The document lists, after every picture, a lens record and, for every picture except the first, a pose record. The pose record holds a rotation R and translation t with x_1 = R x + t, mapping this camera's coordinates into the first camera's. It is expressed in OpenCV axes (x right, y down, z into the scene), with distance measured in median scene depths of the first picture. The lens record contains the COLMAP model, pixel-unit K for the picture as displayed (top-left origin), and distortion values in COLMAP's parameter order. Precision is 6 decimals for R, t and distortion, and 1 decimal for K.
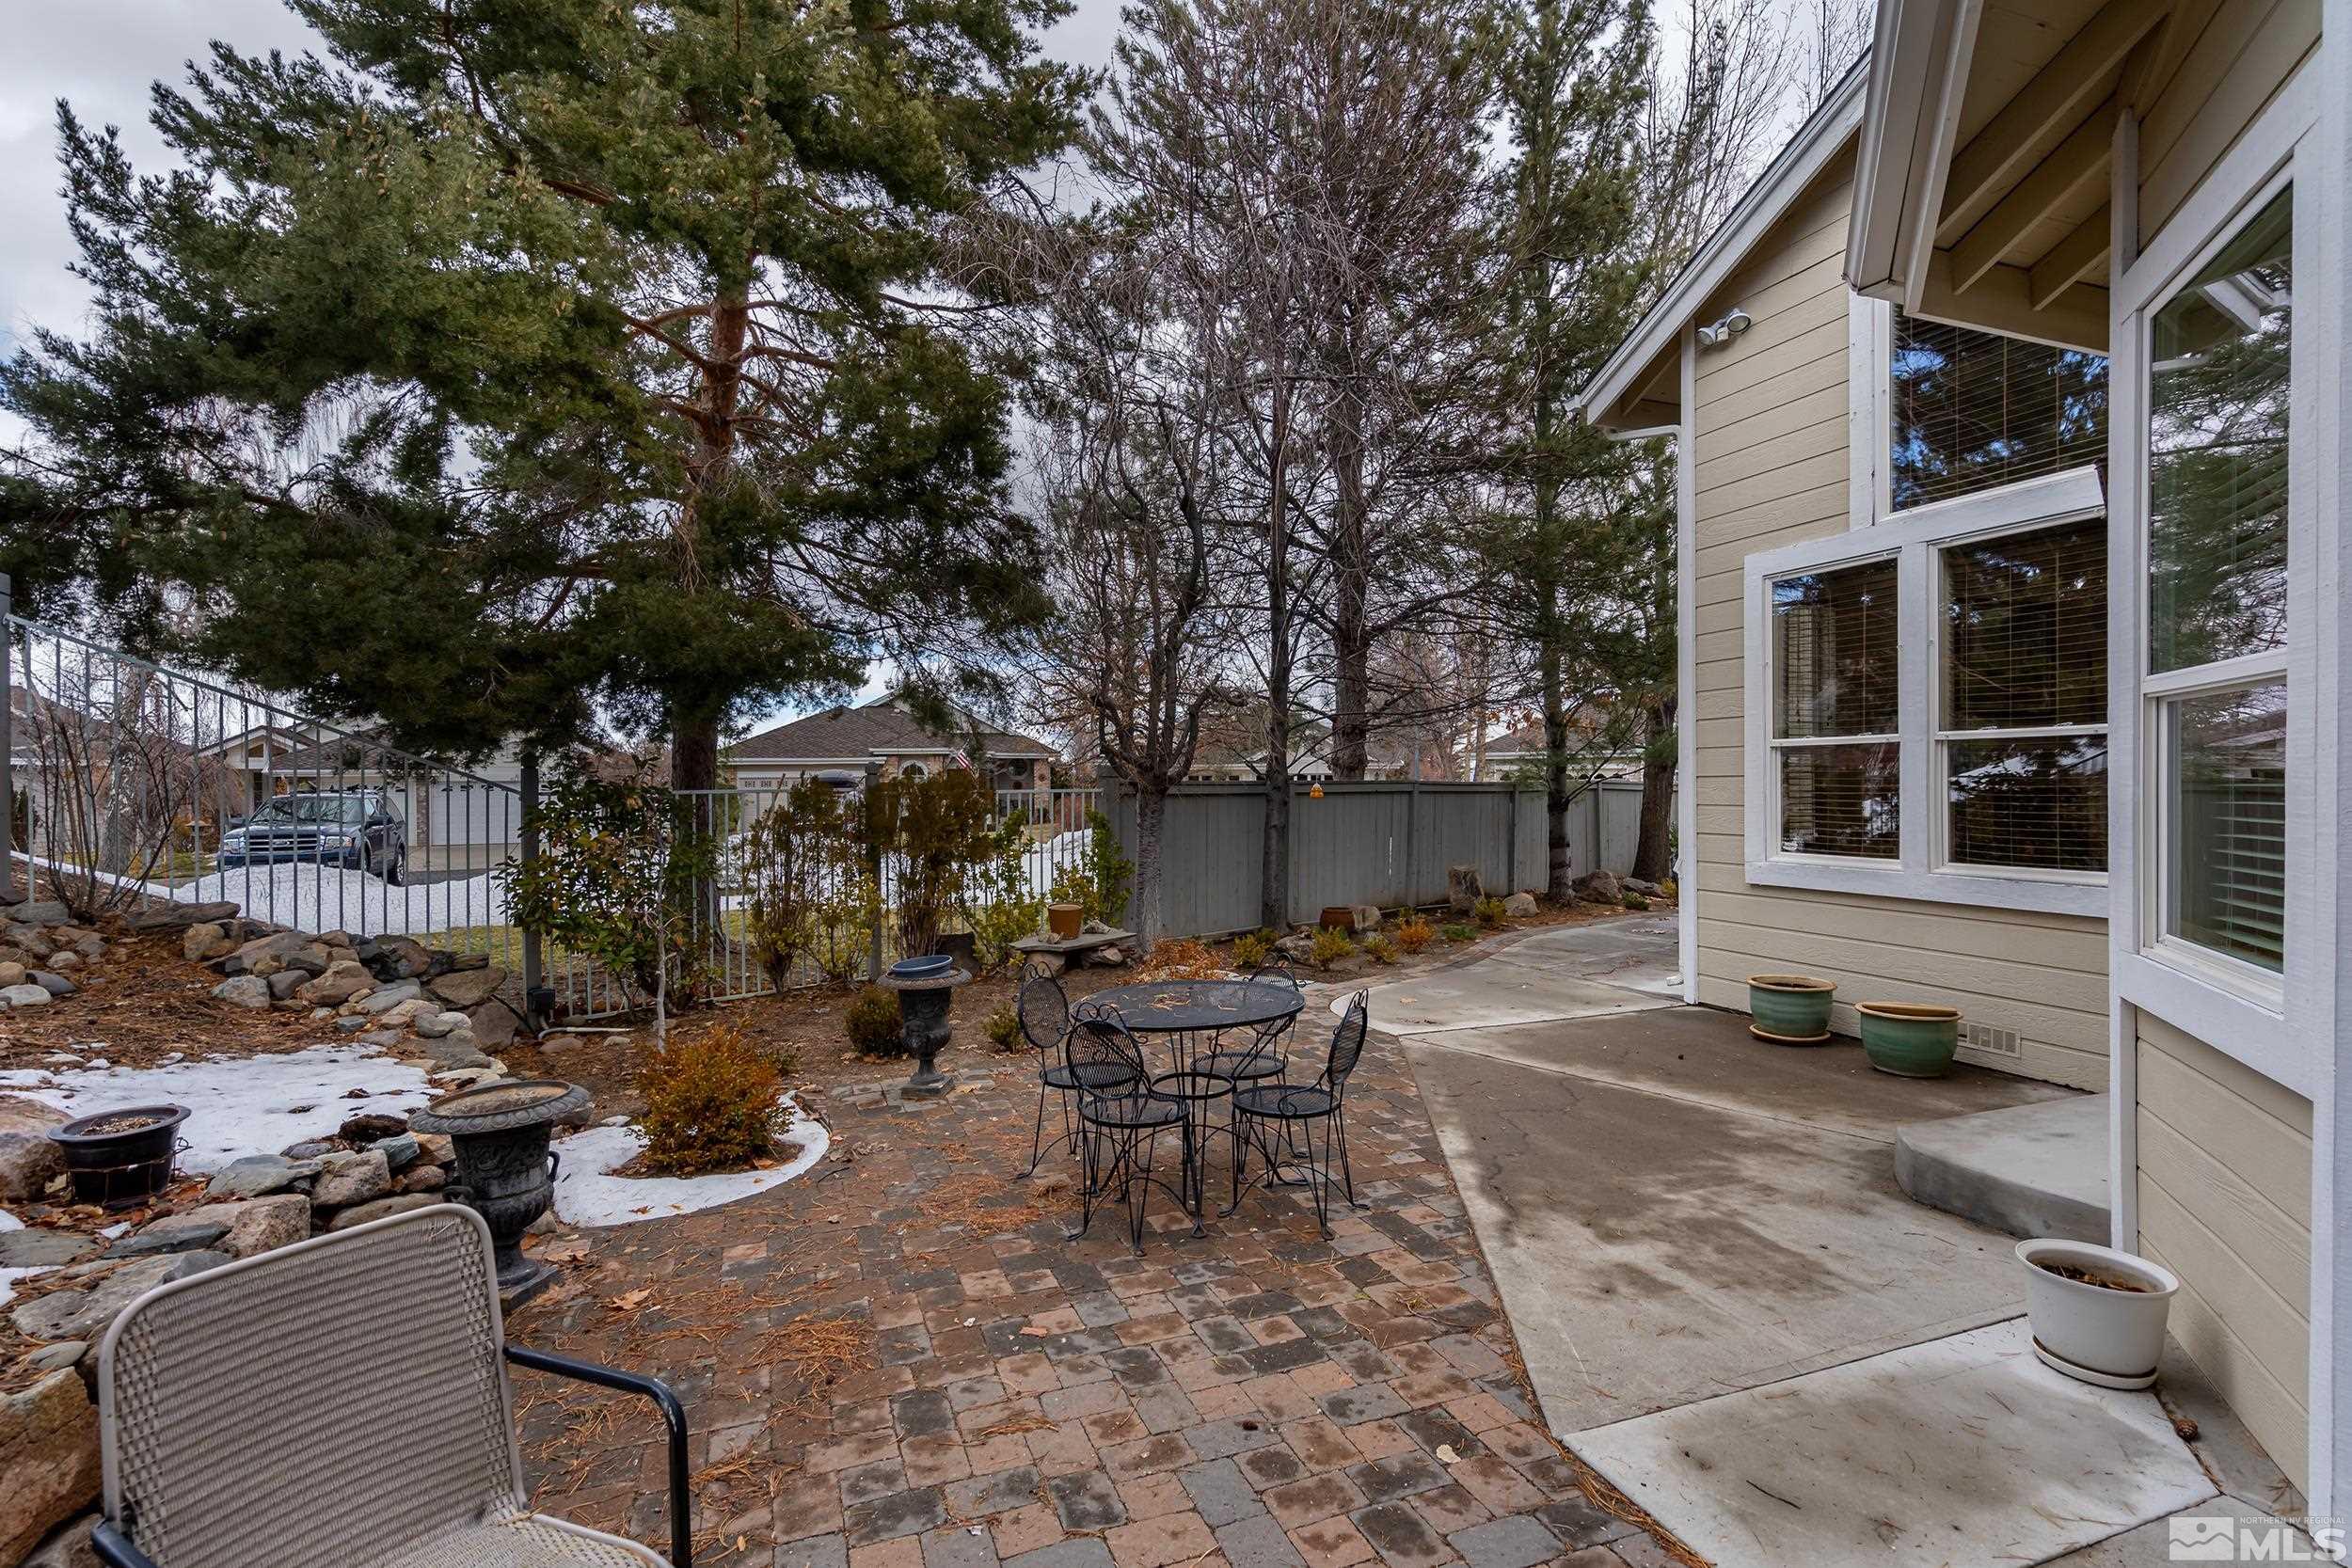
lens RADIAL K [[1087.7, 0, 1176.0], [0, 1087.7, 784.0], [0, 0, 1]] dist [0.000346, 0.000060]
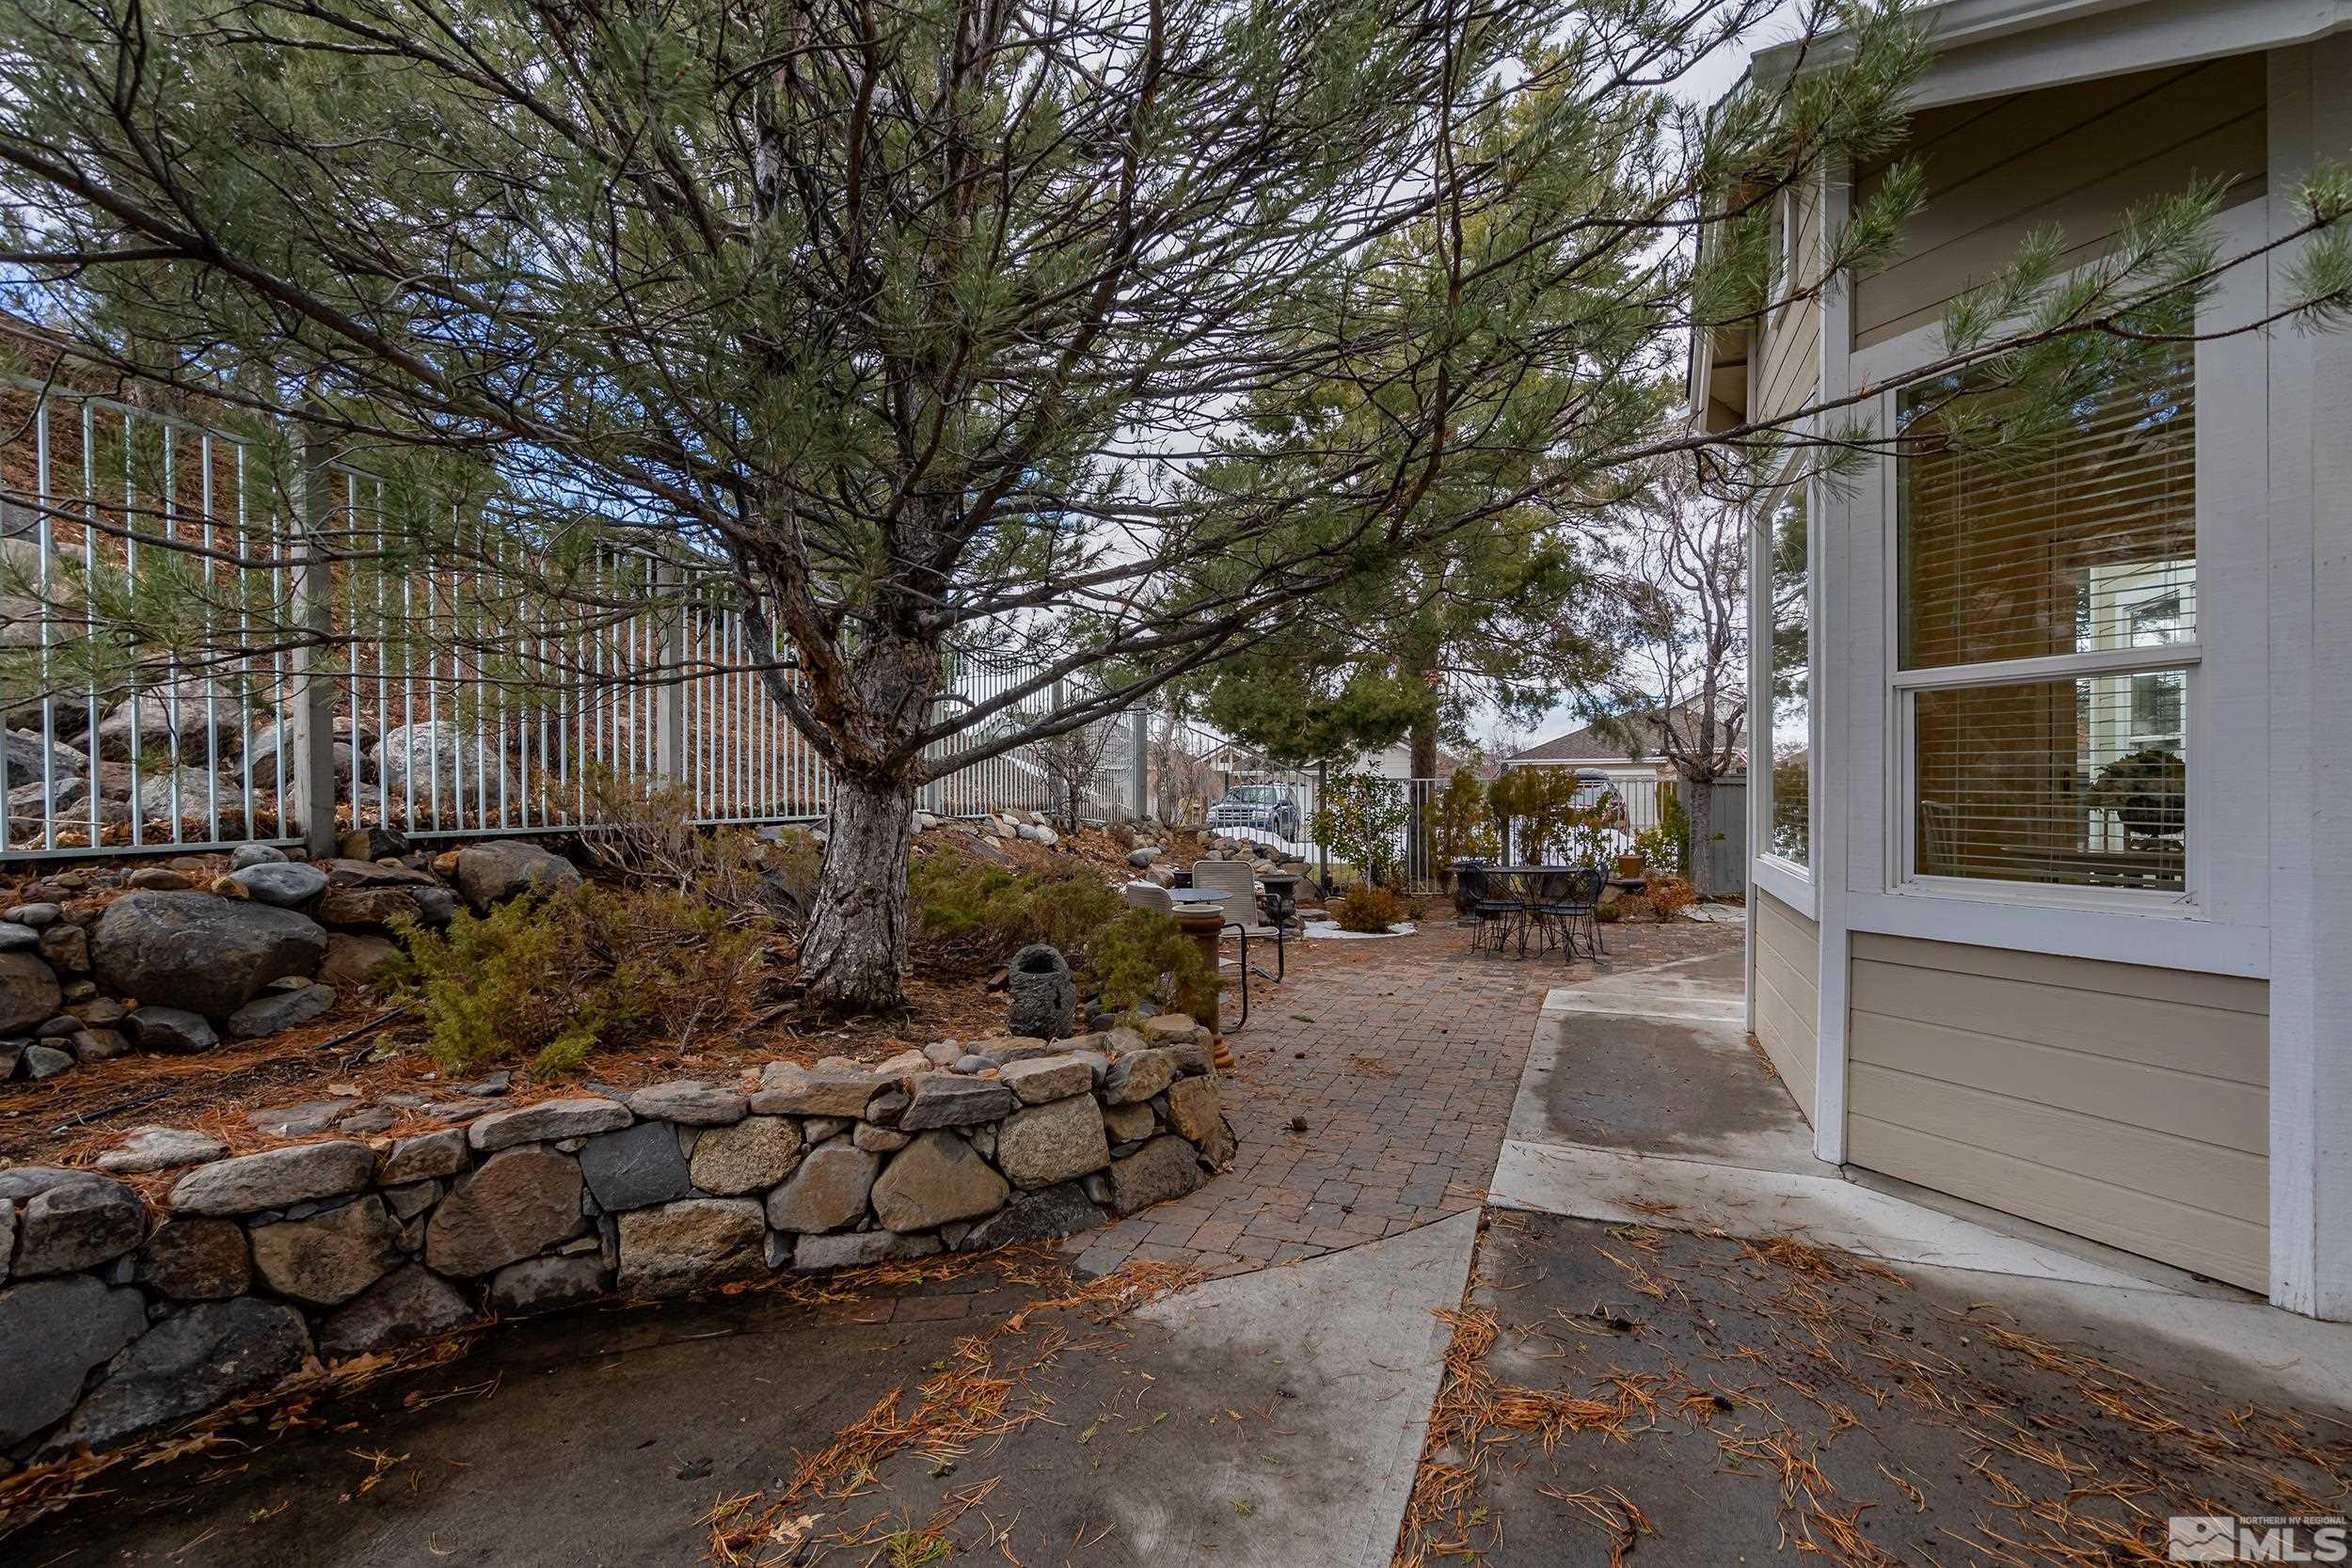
lens RADIAL K [[1087.7, 0, 1176.0], [0, 1087.7, 784.0], [0, 0, 1]] dist [0.000346, 0.000060]
pose [[0.733131, 0.003628, -0.680078, 0.520452], [-0.004080, 0.999991, 0.000937, 0.014295], [0.680076, 0.002087, 0.733139, -0.599997]]
